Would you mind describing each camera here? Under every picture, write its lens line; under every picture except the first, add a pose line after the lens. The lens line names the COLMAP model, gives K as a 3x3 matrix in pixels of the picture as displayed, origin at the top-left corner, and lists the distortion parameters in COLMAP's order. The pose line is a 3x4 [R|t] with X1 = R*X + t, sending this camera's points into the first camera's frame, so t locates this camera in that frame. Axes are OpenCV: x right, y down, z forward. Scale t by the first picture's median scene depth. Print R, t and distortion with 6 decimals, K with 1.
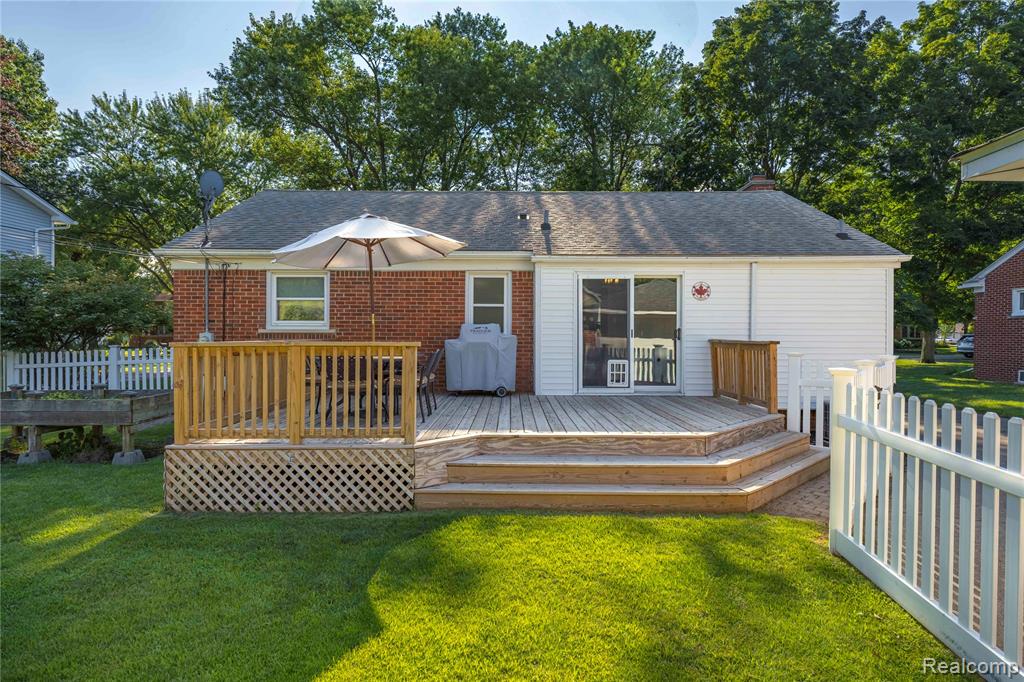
lens RADIAL K [[557.6, 0, 512.0], [0, 557.6, 341.0], [0, 0, 1]] dist [0.000878, 0.000230]
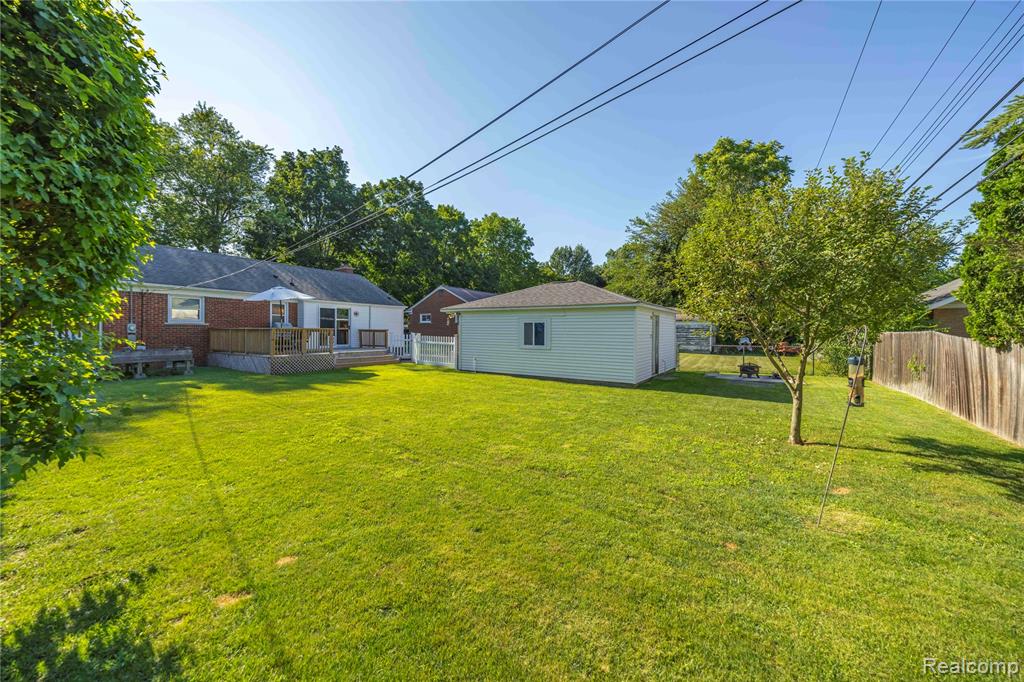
lens RADIAL K [[384.5, 0, 511.0], [0, 384.5, 332.8], [0, 0, 1]] dist [-0.000303, 0.000218]
pose [[0.524822, -0.000702, 0.851212, -0.994626], [-0.002496, 0.999994, 0.002363, 0.010121], [-0.851208, -0.003365, 0.524817, -0.837672]]
